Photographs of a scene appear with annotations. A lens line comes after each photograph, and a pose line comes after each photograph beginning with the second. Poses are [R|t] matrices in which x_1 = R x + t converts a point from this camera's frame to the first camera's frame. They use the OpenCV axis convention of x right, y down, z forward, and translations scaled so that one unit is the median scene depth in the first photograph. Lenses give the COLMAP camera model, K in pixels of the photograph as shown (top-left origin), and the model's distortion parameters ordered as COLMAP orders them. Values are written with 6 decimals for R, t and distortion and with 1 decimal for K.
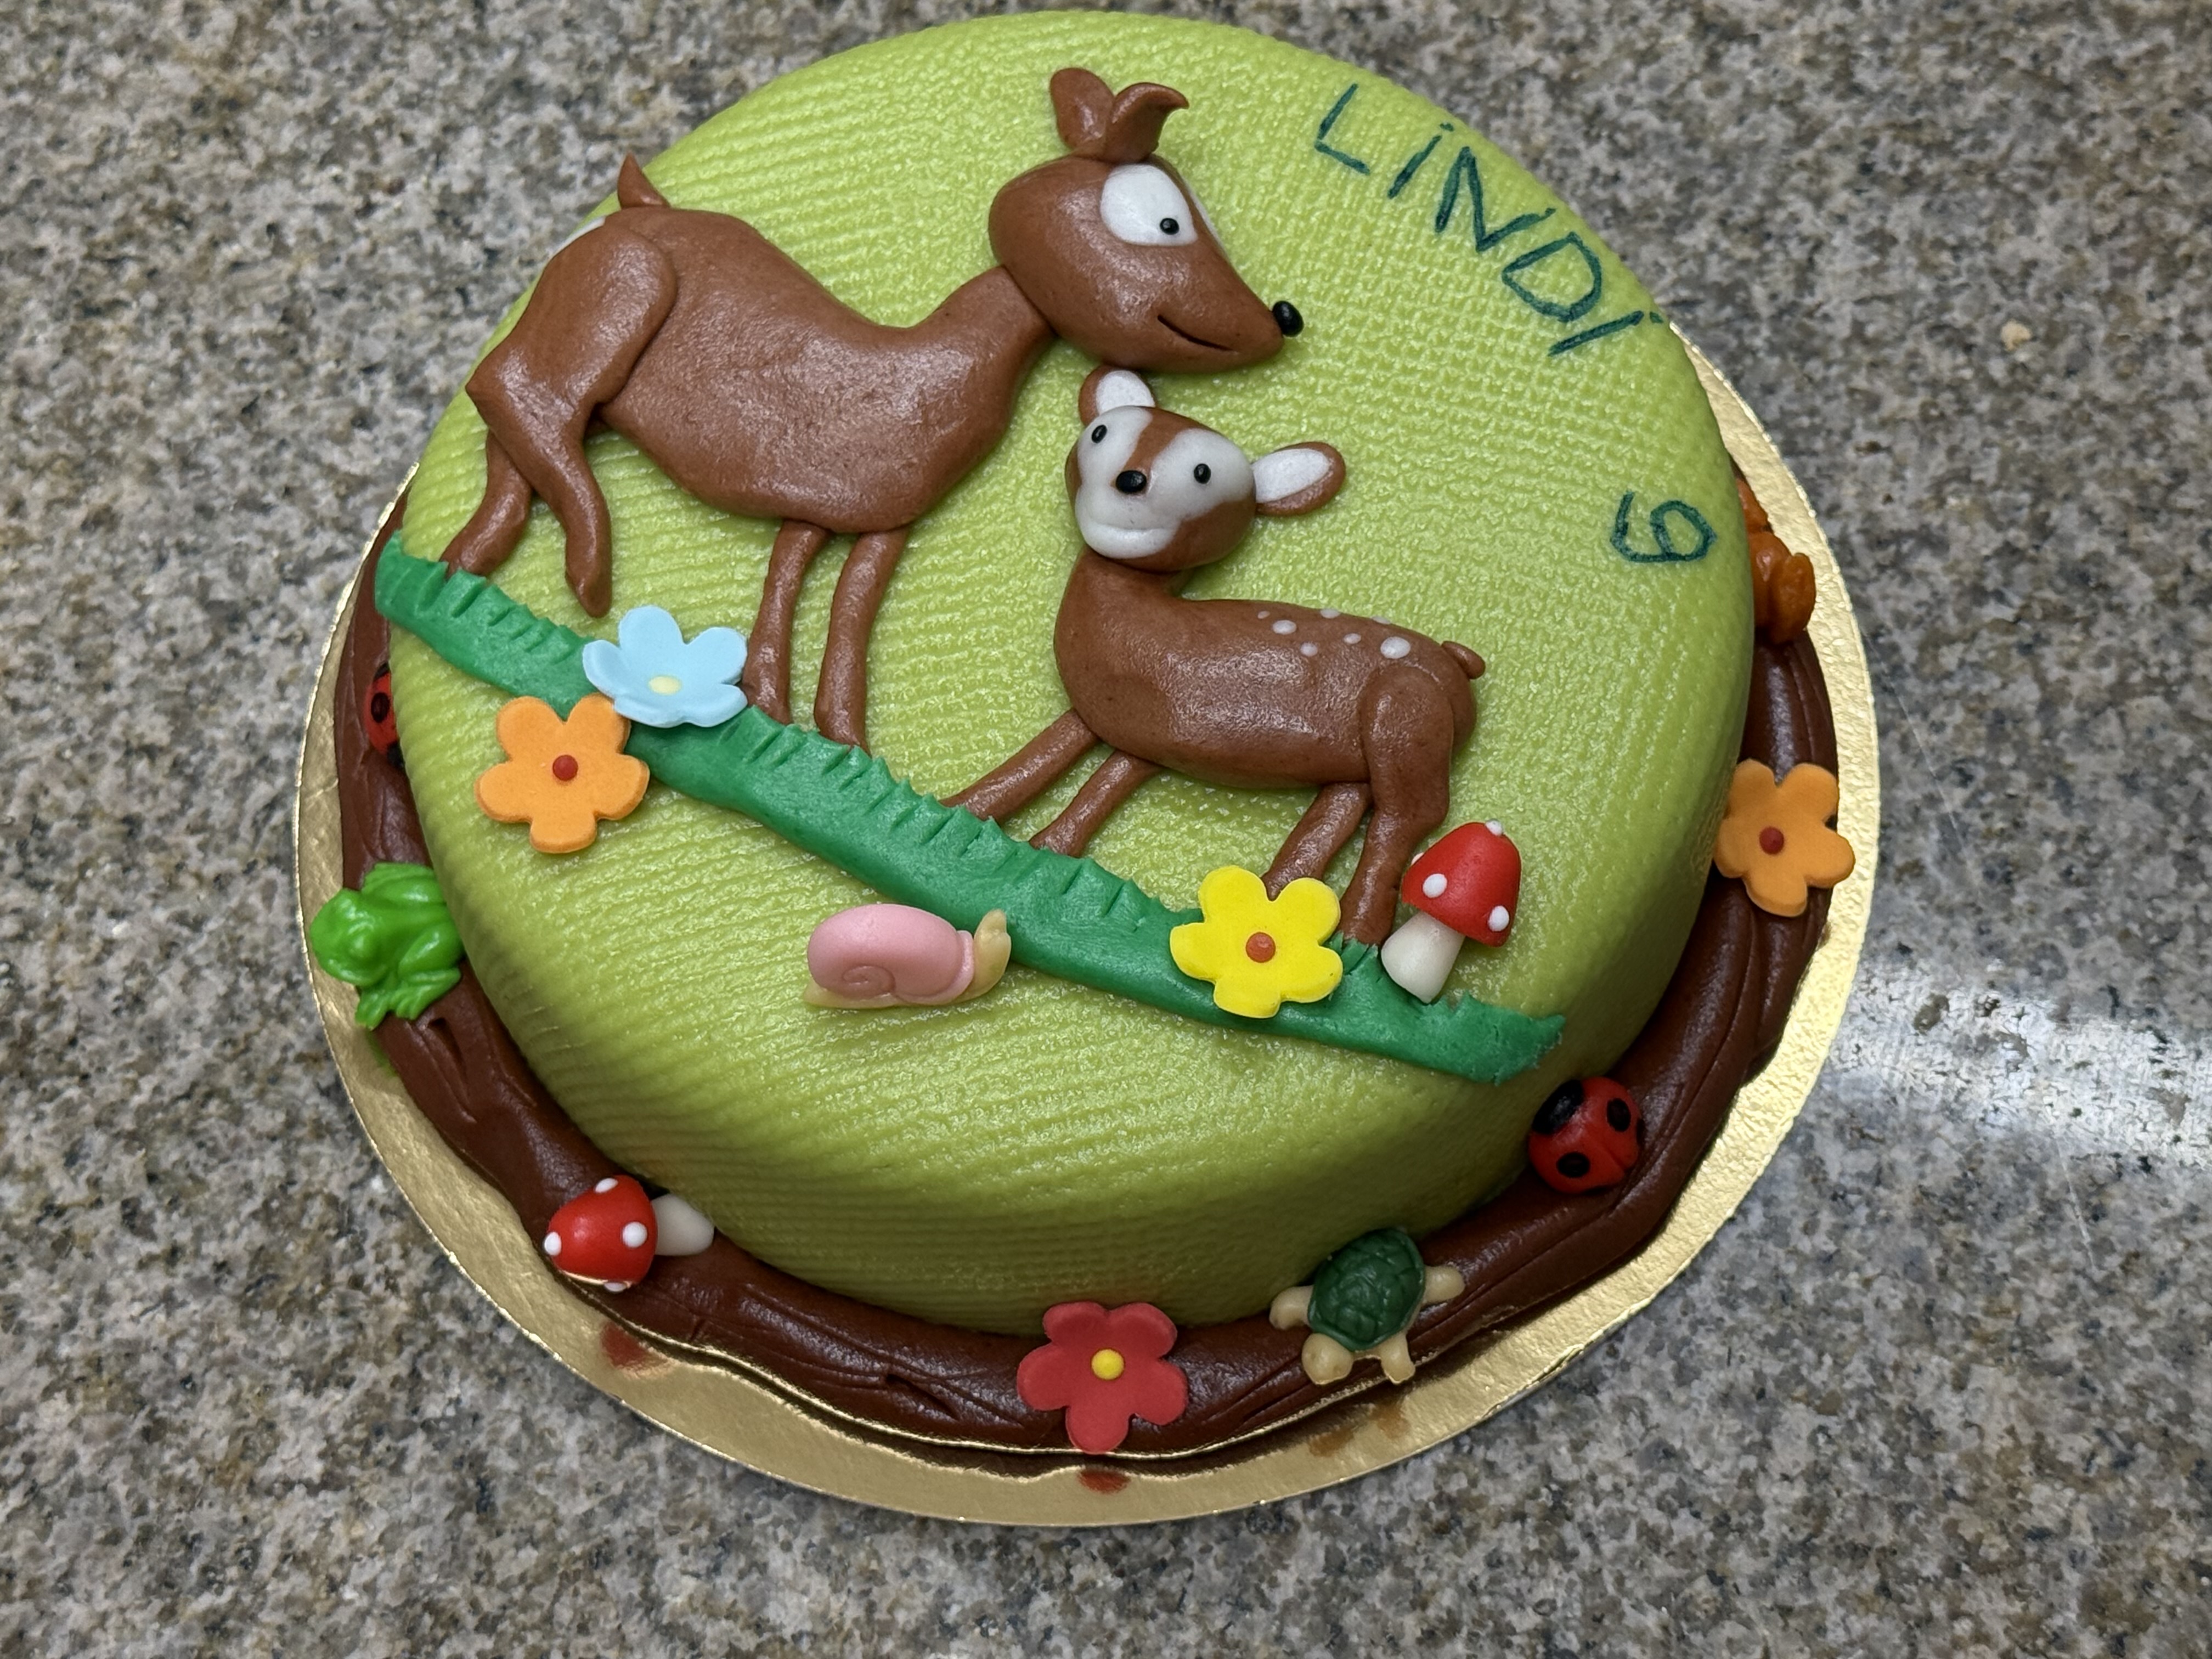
lens RADIAL K [[3833.5, 0, 1101.2], [0, 3833.5, 825.0], [0, 0, 1]] dist [0.185129, -0.358907]
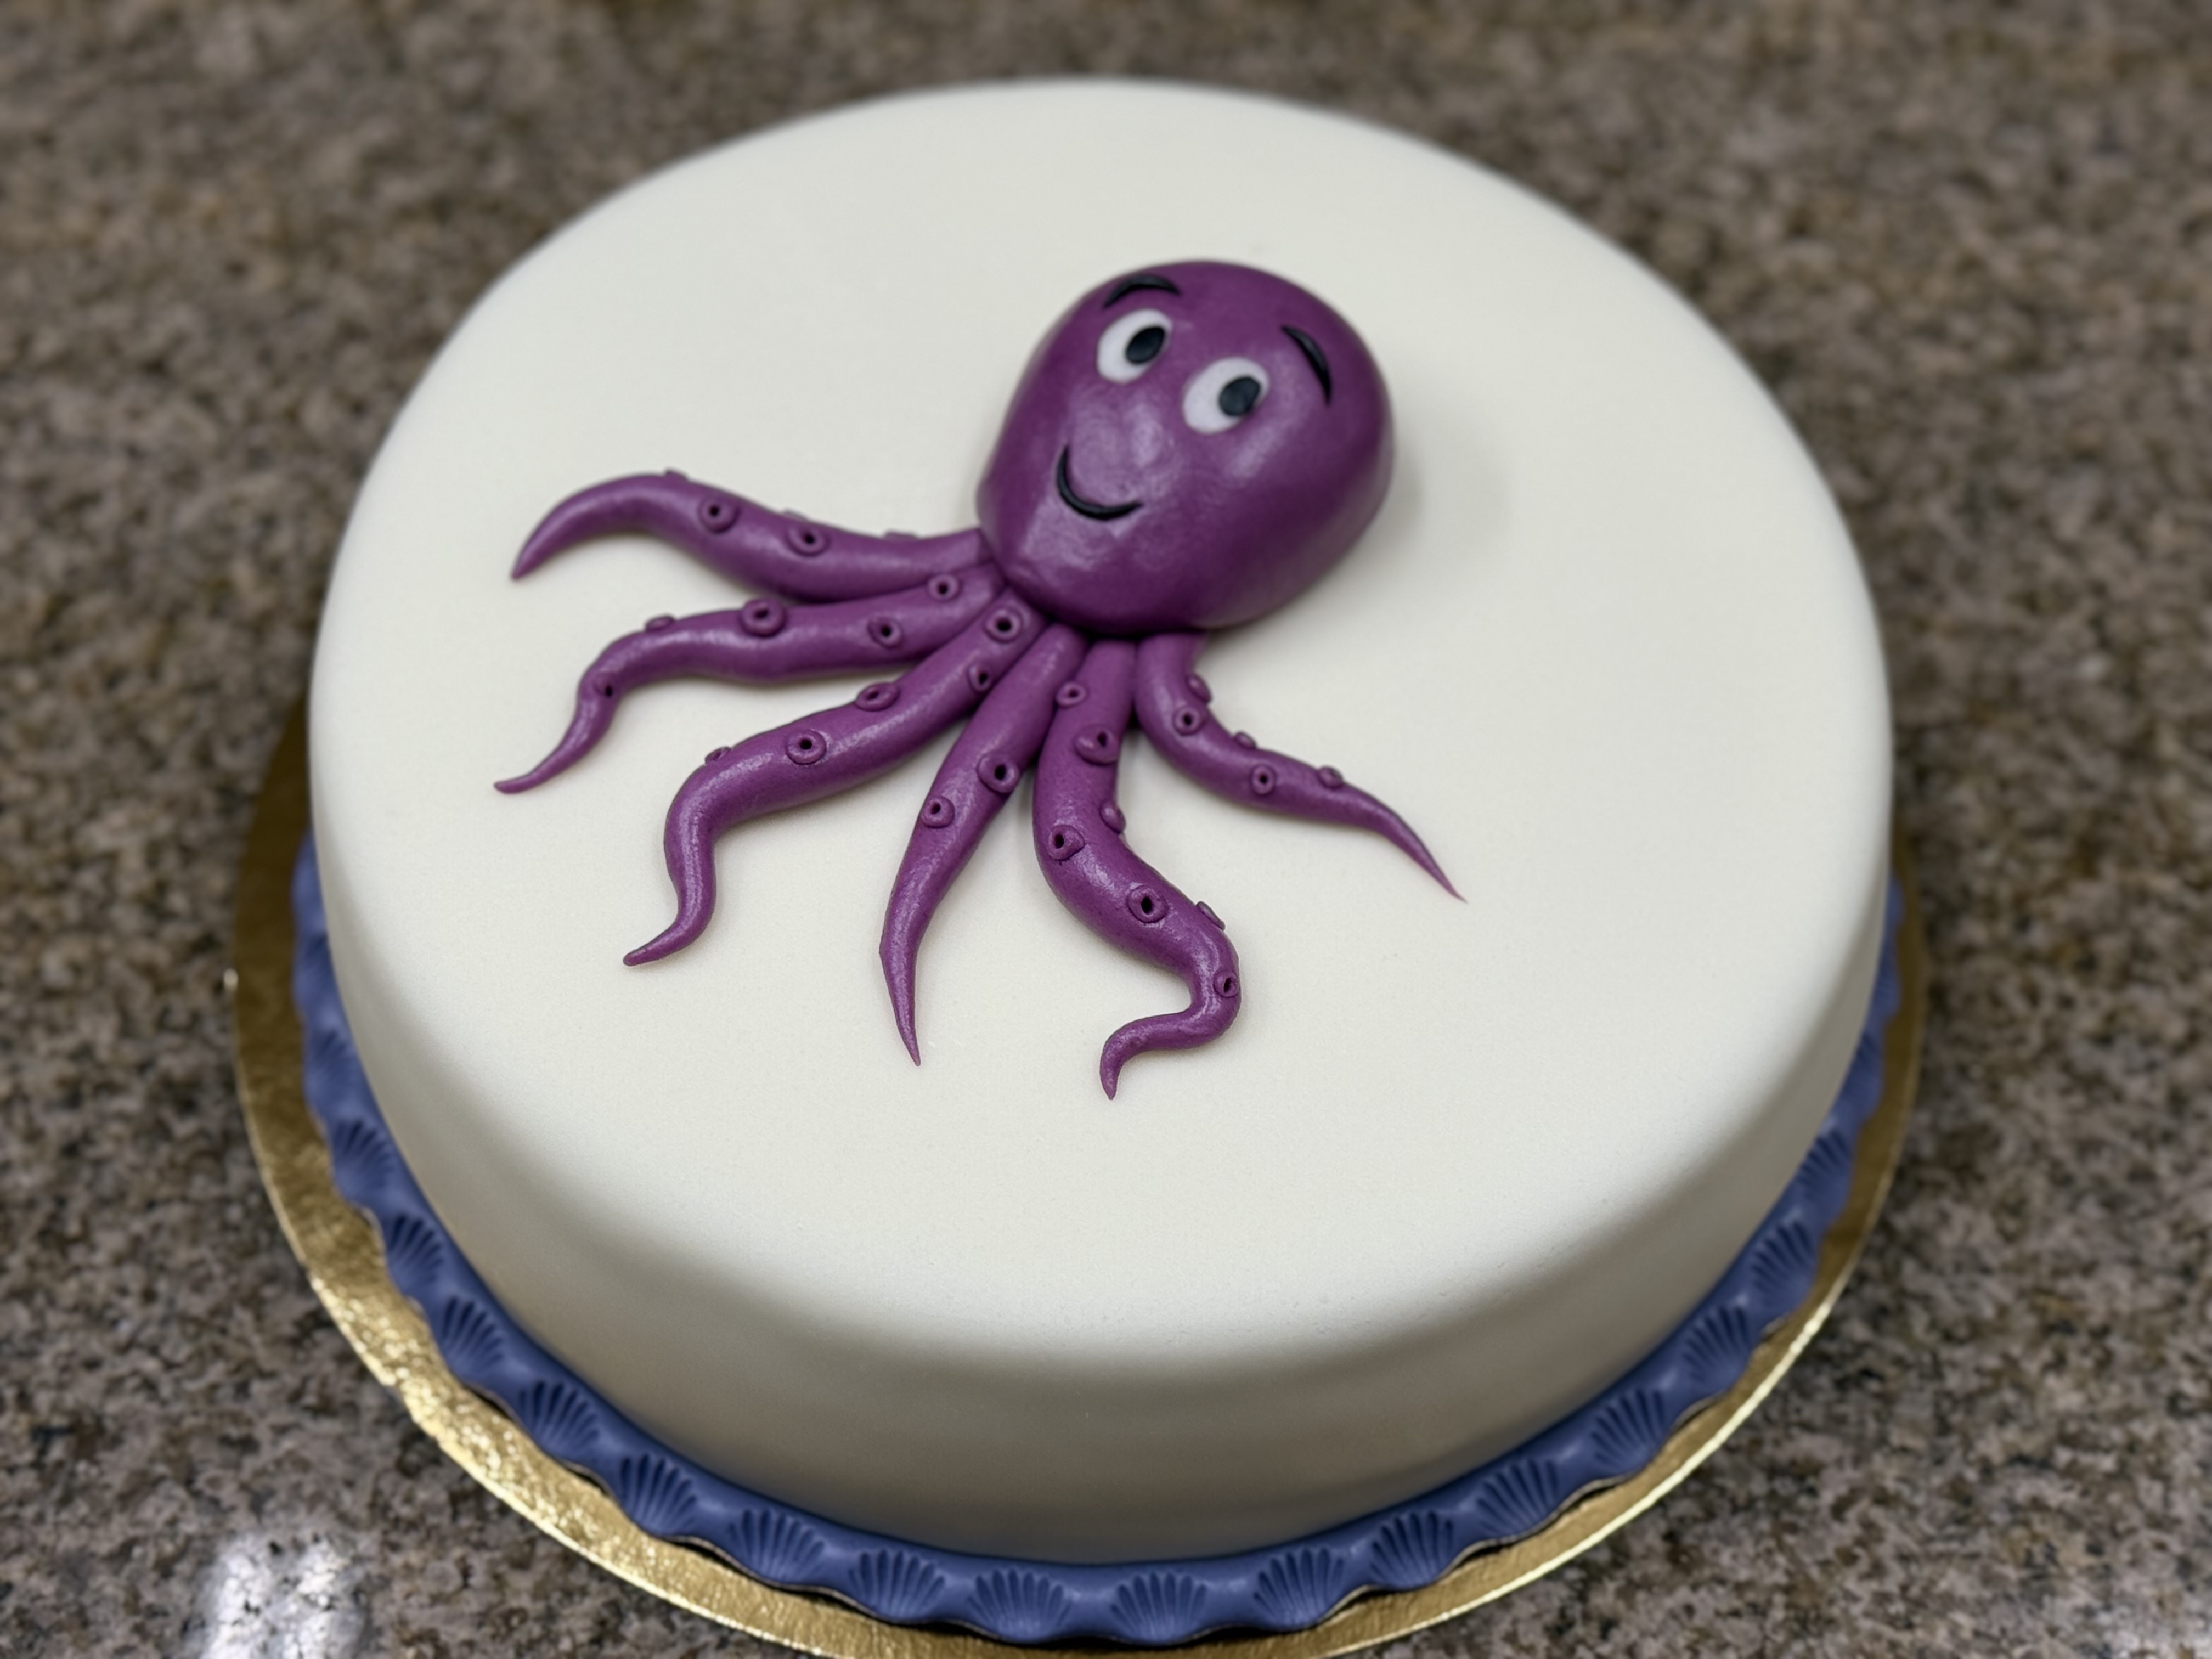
lens RADIAL K [[3833.5, 0, 1101.2], [0, 3833.5, 825.0], [0, 0, 1]] dist [0.185129, -0.358907]
pose [[0.236415, 0.839761, -0.488784, 0.536960], [-0.882296, 0.396254, 0.254040, -0.544101], [0.407016, 0.371193, 0.834598, 0.149405]]
